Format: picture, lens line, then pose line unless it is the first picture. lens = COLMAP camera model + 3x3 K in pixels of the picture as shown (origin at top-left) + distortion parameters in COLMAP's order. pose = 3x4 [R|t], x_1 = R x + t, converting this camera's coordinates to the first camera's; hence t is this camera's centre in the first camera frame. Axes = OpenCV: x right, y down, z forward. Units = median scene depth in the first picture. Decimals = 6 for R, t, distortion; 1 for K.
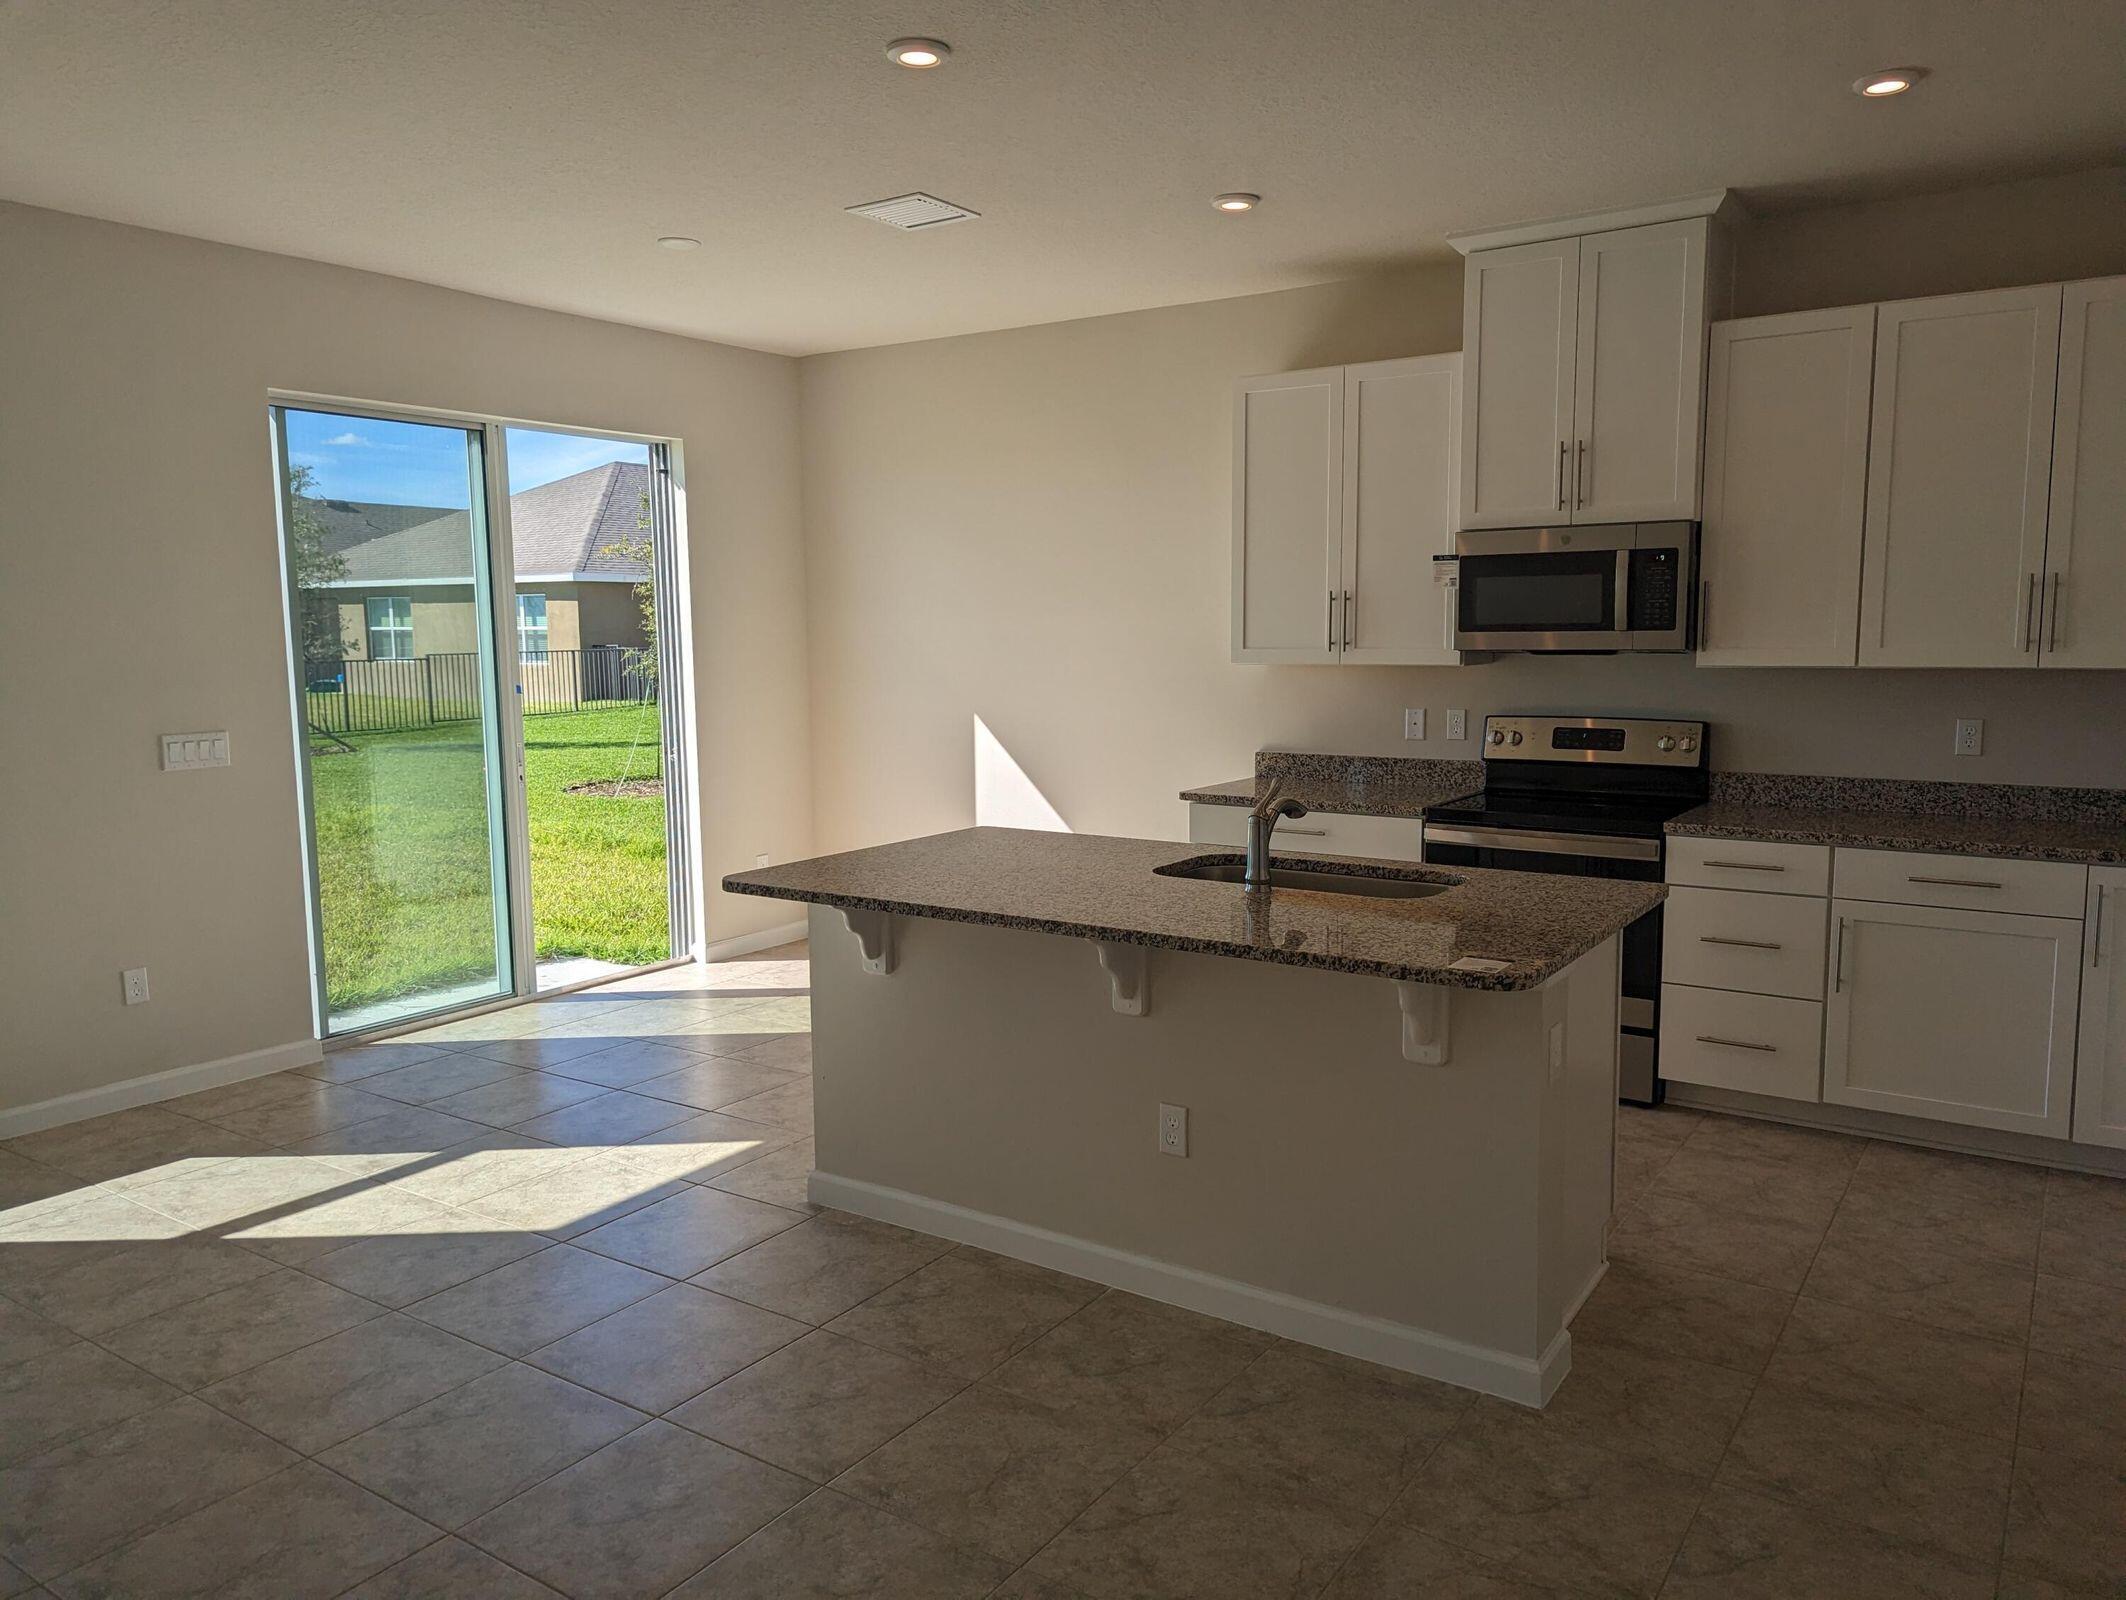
lens RADIAL K [[1519.7, 0, 1113.4], [0, 1519.7, 783.6], [0, 0, 1]] dist [0.073221, -0.079837]
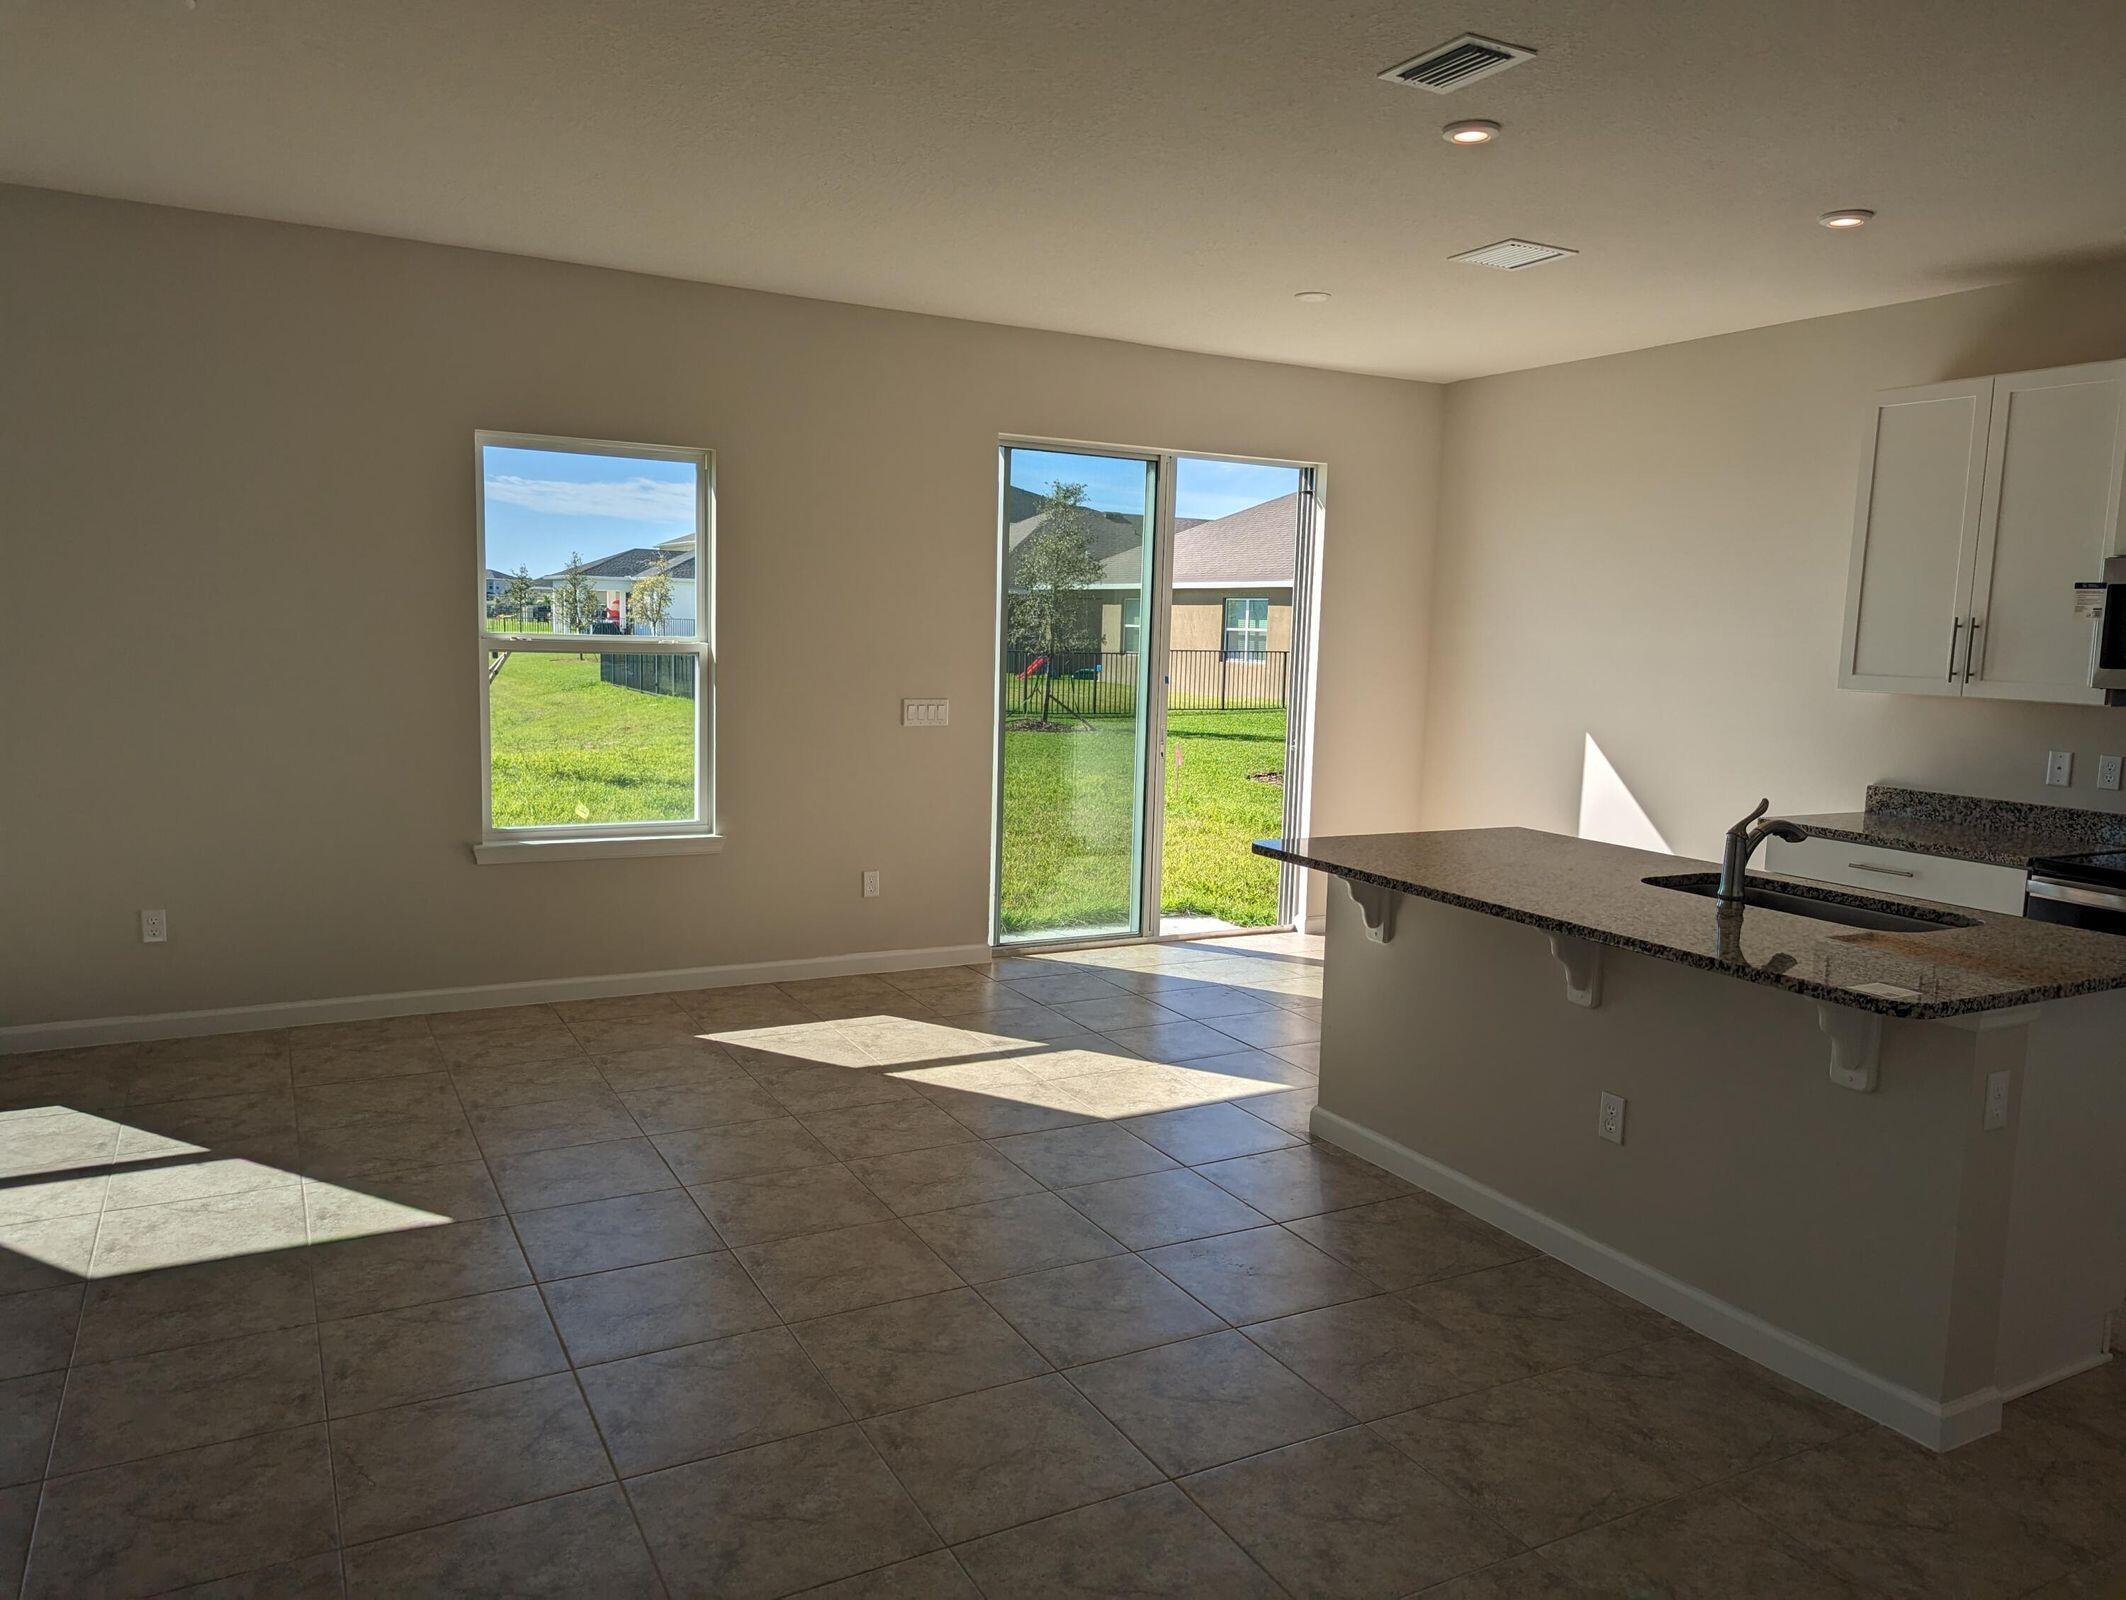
lens RADIAL K [[1517.0, 0, 1076.7], [0, 1517.0, 787.7], [0, 0, 1]] dist [0.050418, -0.050154]
pose [[0.881781, 0.087095, -0.463547, 0.123331], [-0.088408, 0.995904, 0.018945, 0.007114], [0.463299, 0.024276, 0.885870, -0.081470]]
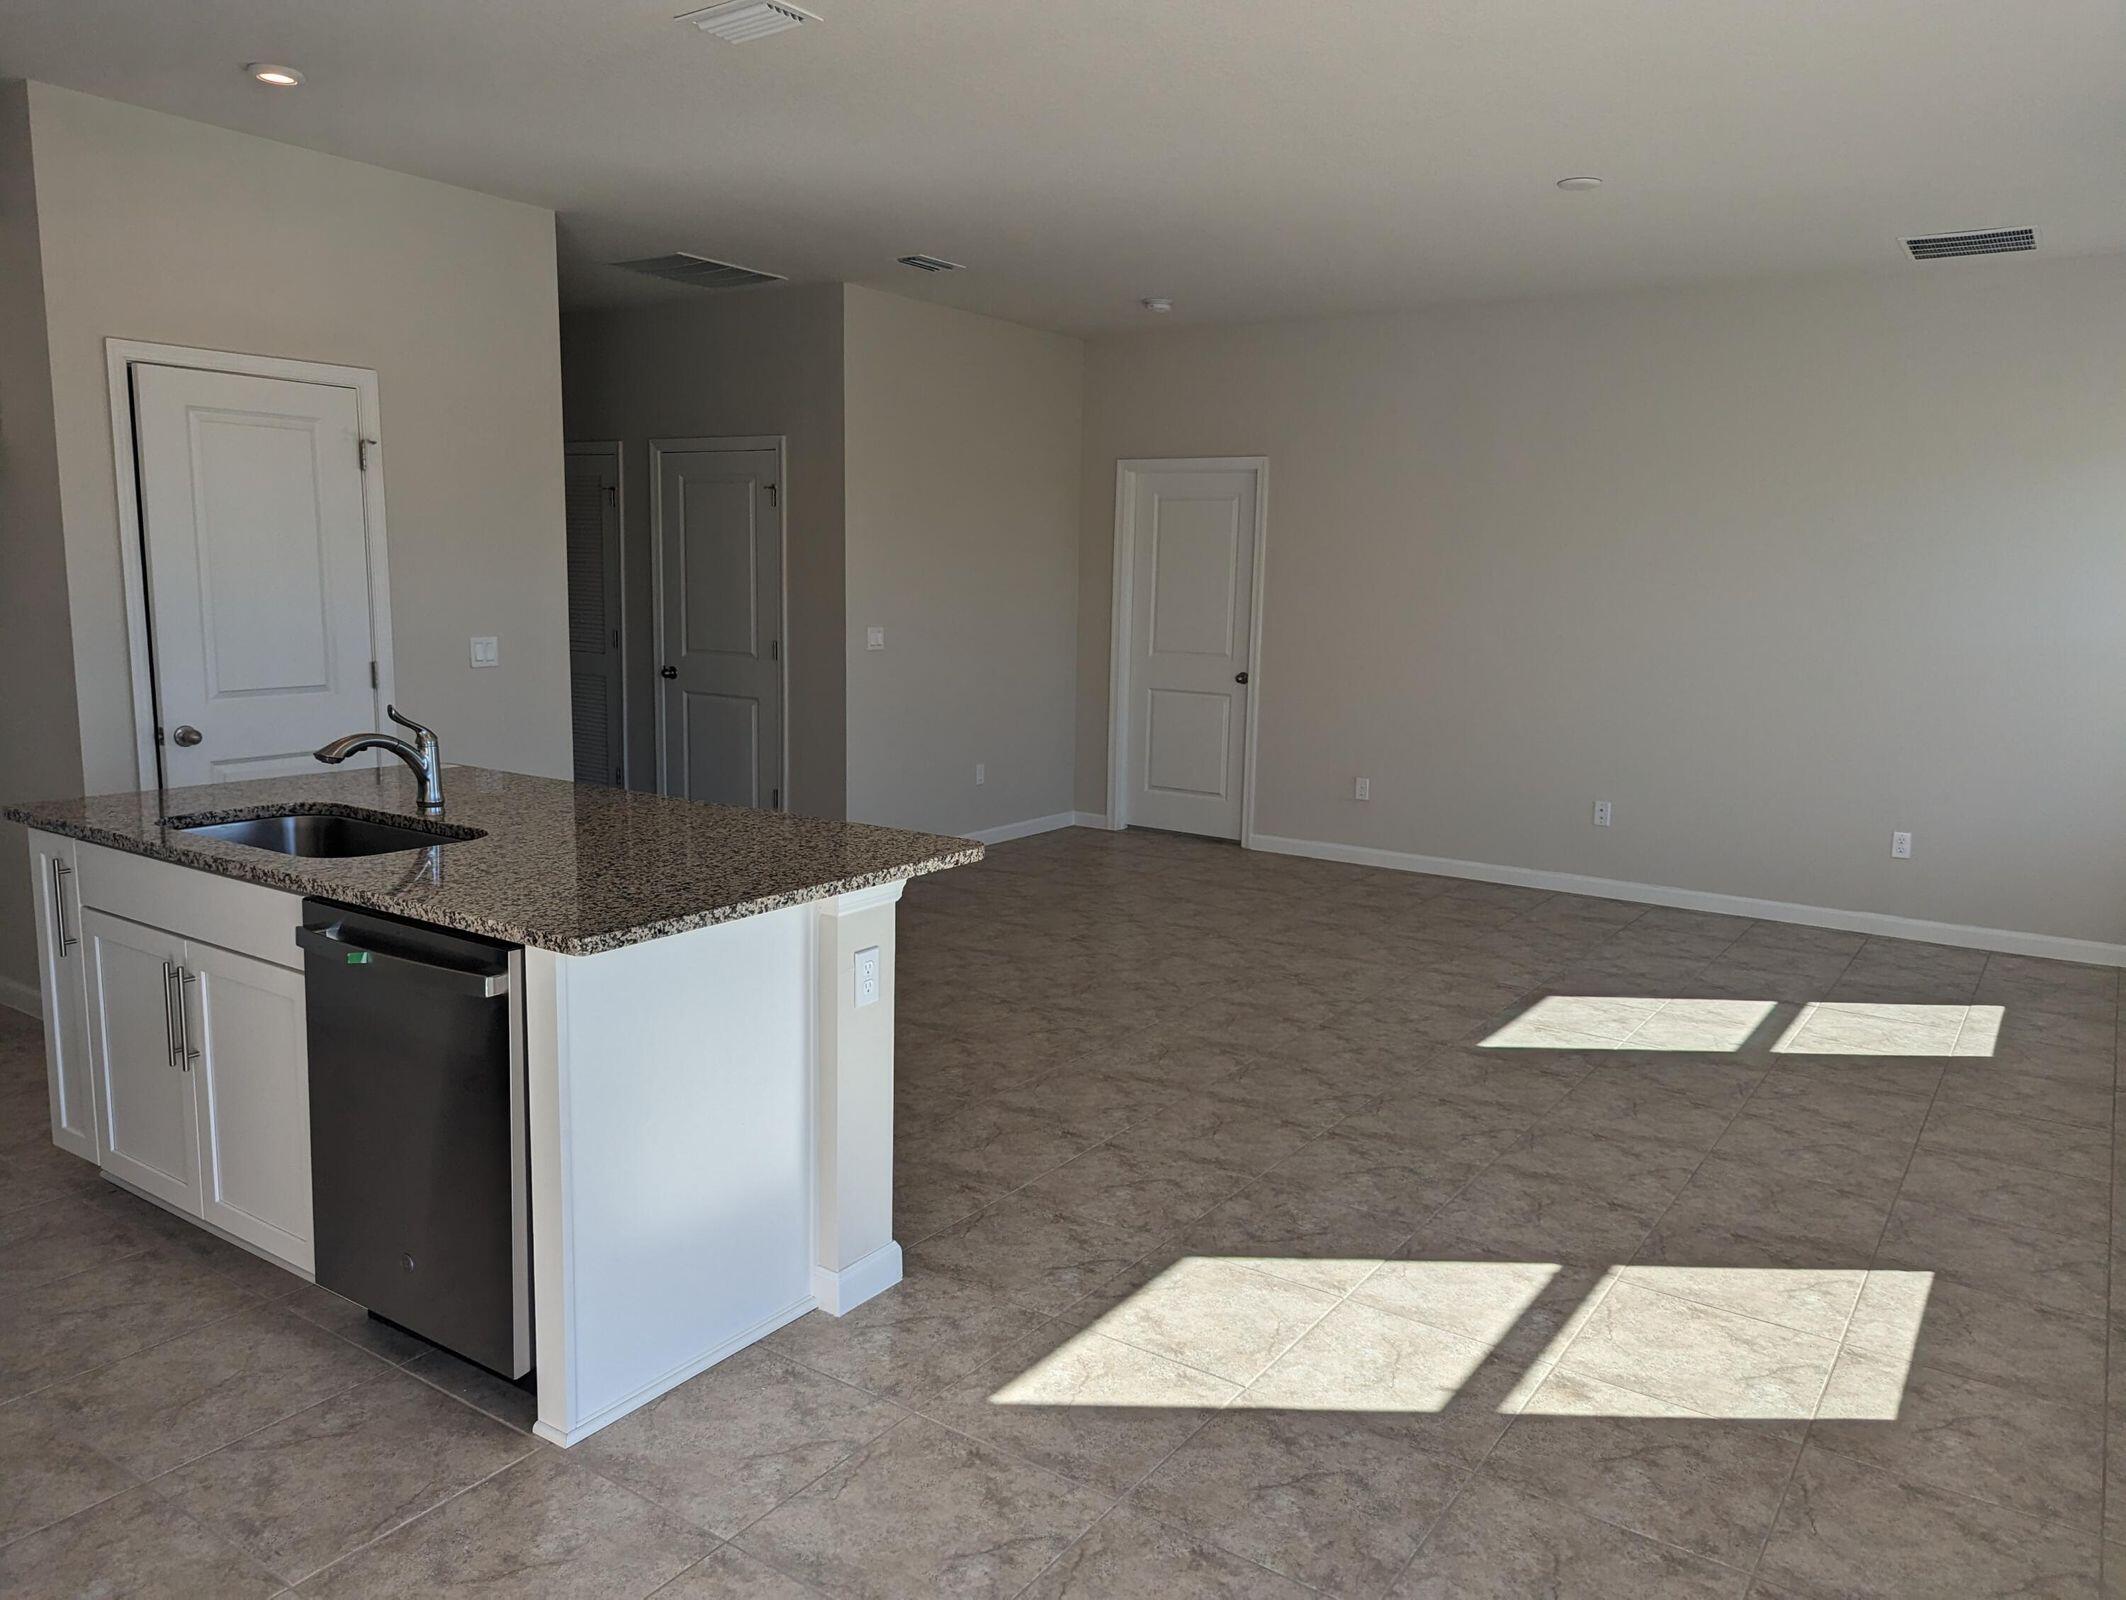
lens RADIAL K [[1517.0, 0, 1076.7], [0, 1517.0, 787.7], [0, 0, 1]] dist [0.050418, -0.050154]
pose [[-0.999626, -0.016354, 0.021897, -0.243078], [-0.010440, 0.968945, 0.247058, -0.136807], [-0.025257, 0.246737, -0.968753, 1.360148]]
